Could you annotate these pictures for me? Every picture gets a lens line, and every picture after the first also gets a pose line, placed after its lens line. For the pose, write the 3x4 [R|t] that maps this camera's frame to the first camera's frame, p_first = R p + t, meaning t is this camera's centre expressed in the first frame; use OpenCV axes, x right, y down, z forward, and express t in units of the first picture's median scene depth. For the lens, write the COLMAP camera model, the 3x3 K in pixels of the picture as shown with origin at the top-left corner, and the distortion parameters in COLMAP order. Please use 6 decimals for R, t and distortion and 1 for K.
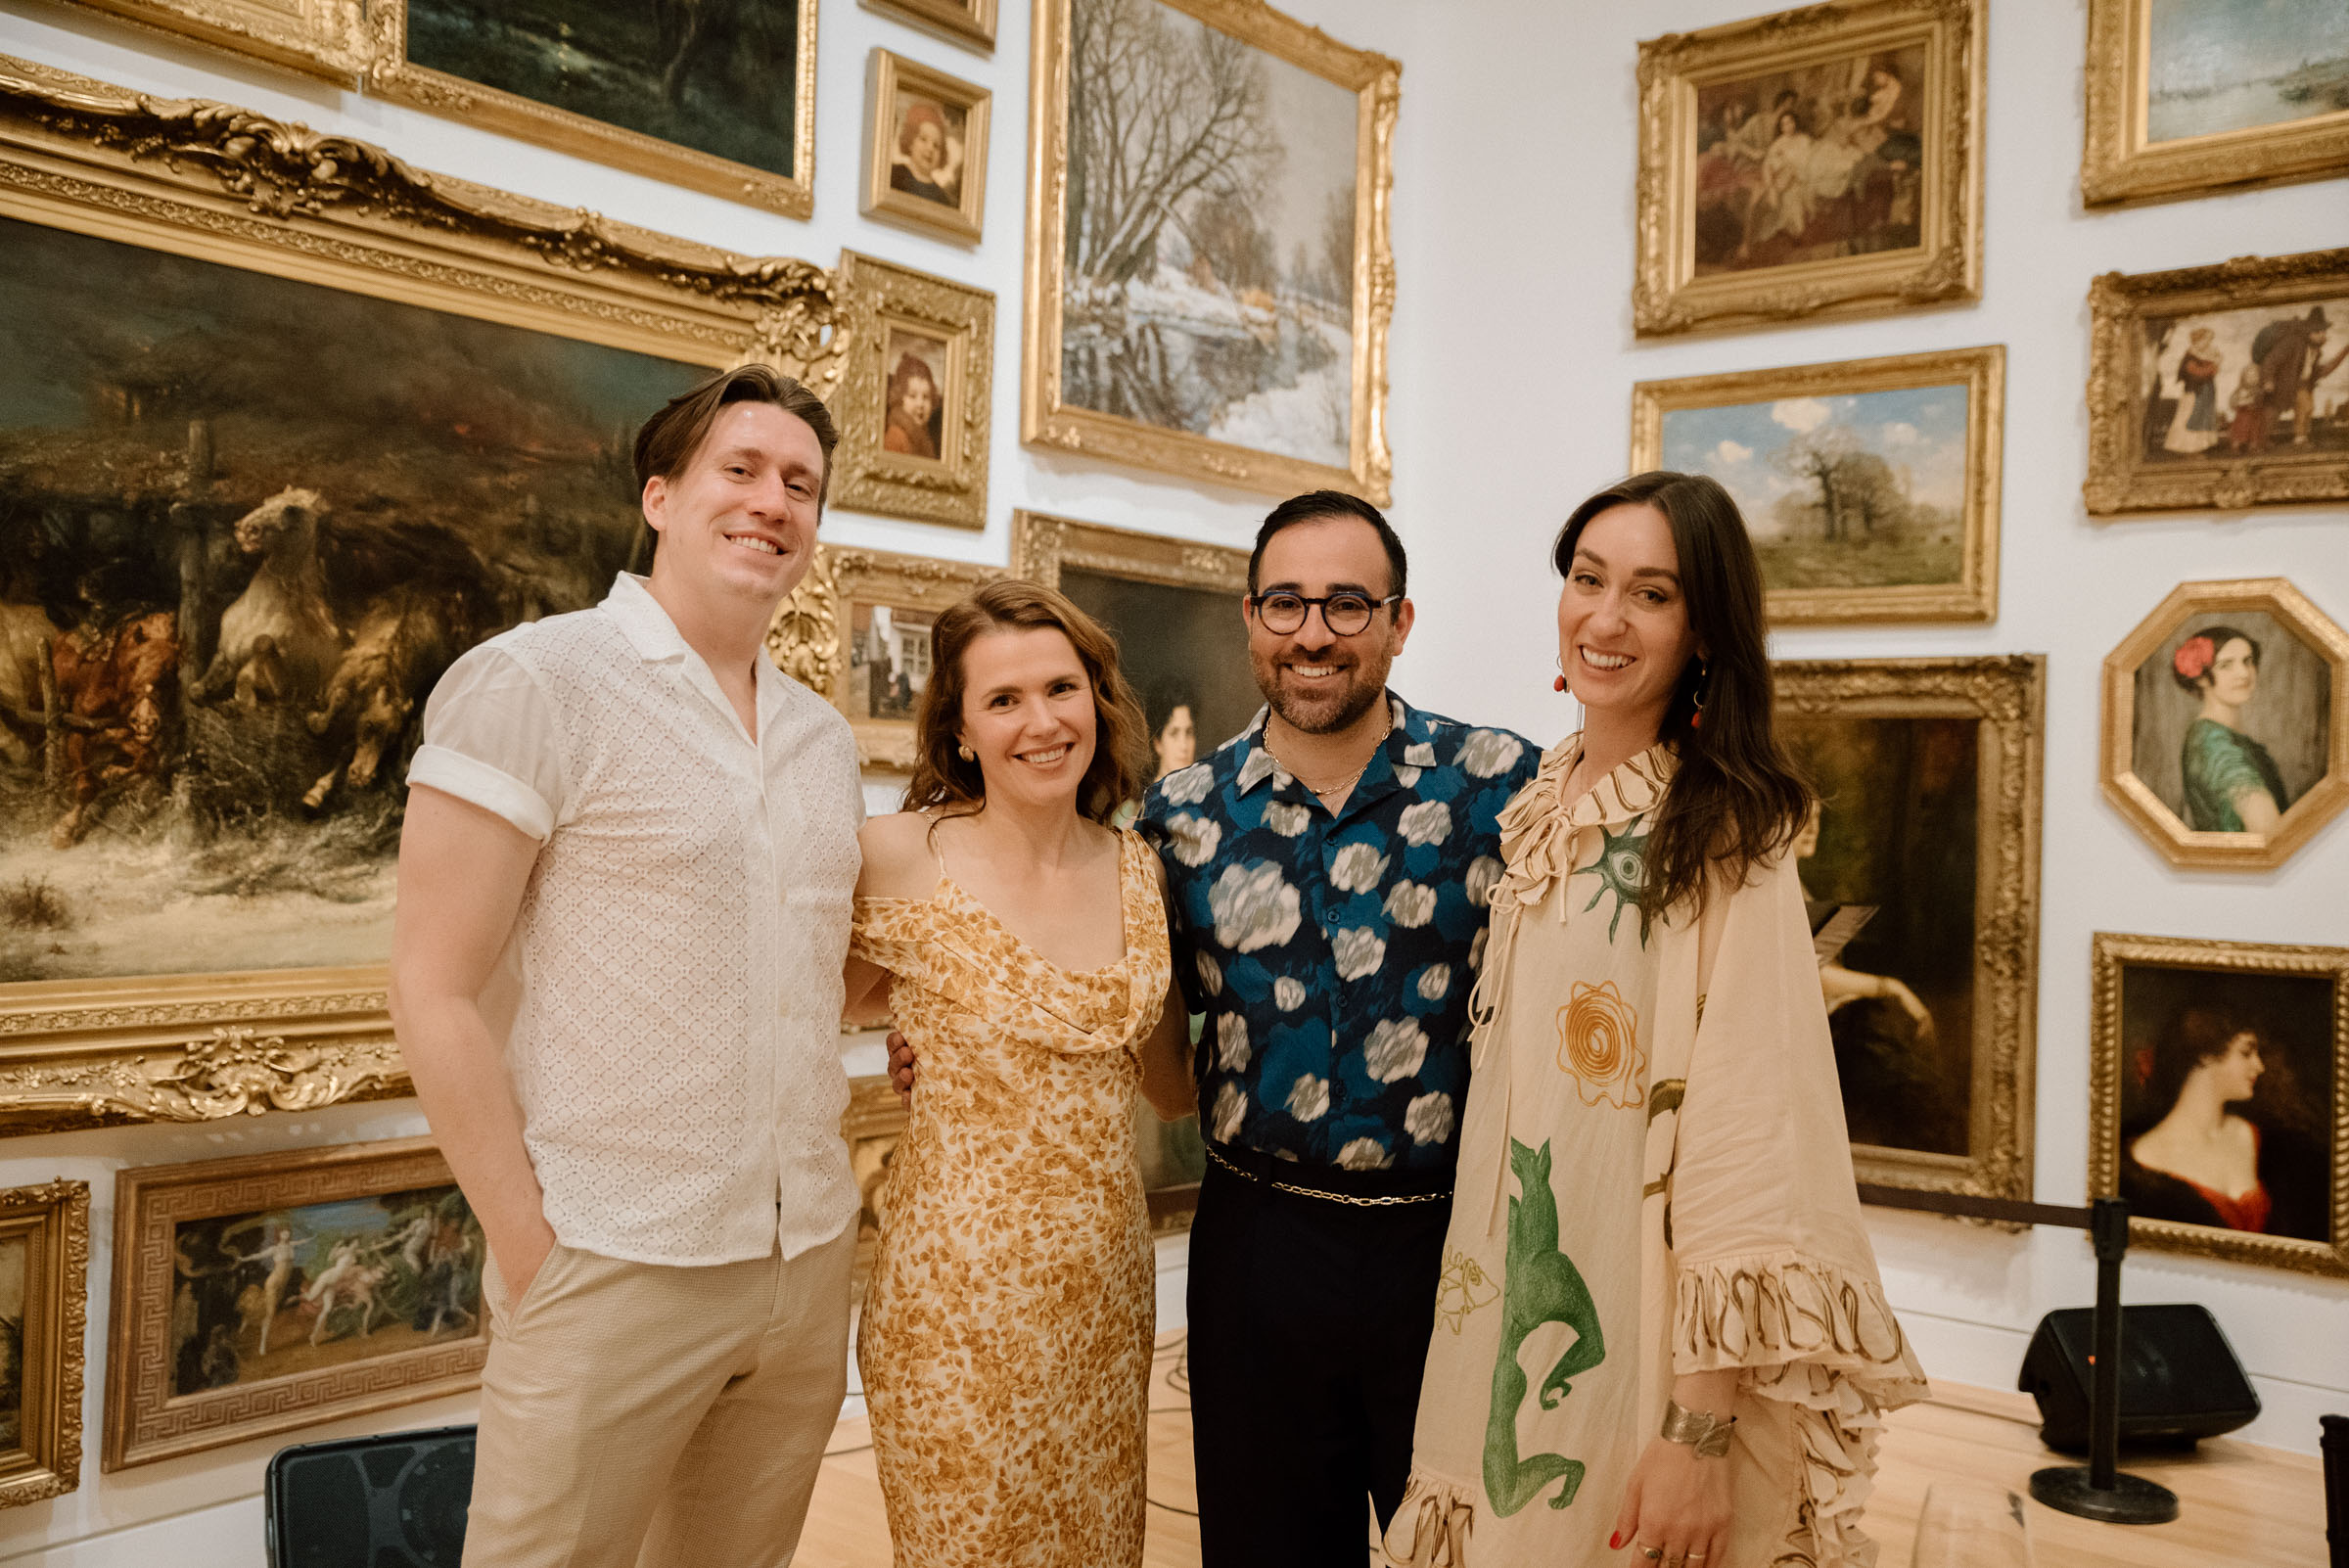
lens RADIAL K [[1997.2, 0, 1174.5], [0, 1997.2, 784.0], [0, 0, 1]] dist [-0.049119, 0.115190]
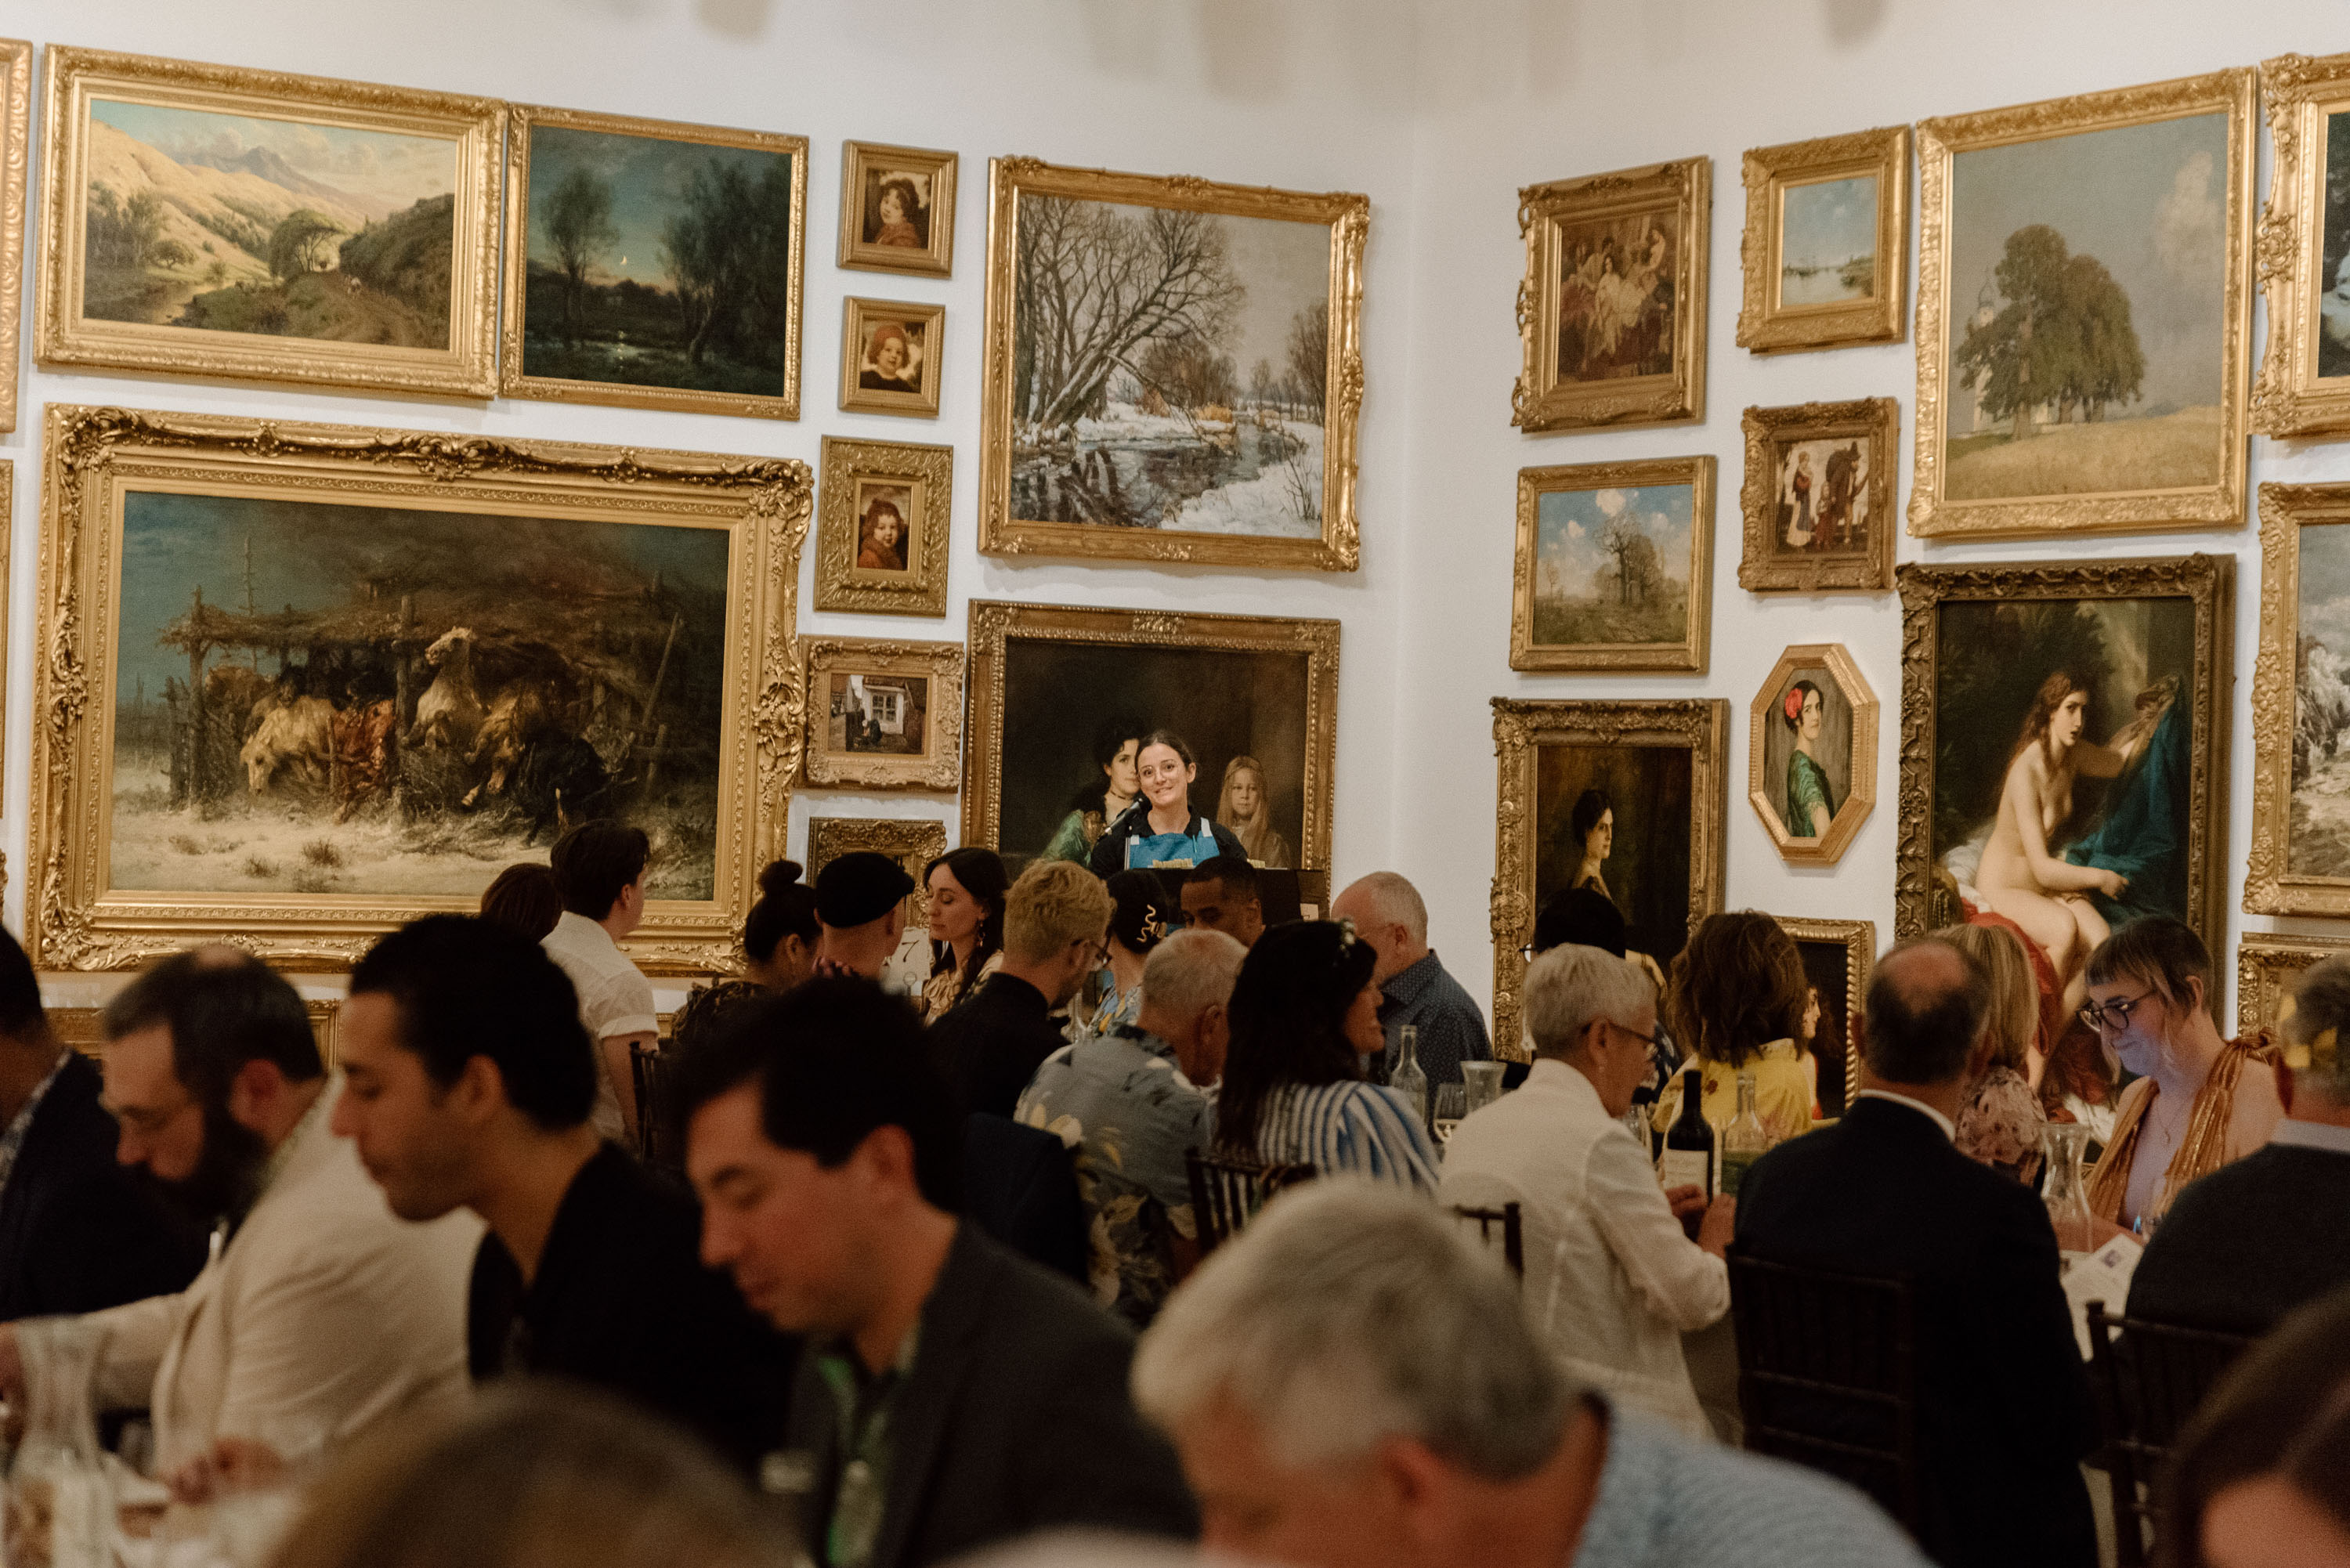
lens RADIAL K [[4063.9, 0, 1340.3], [0, 4063.9, 778.4], [0, 0, 1]] dist [0.038351, 0.927818]
pose [[0.953890, 0.001662, -0.300152, 1.025742], [-0.005545, 0.999912, -0.012084, 0.019774], [0.300105, 0.013191, 0.953815, -1.638276]]
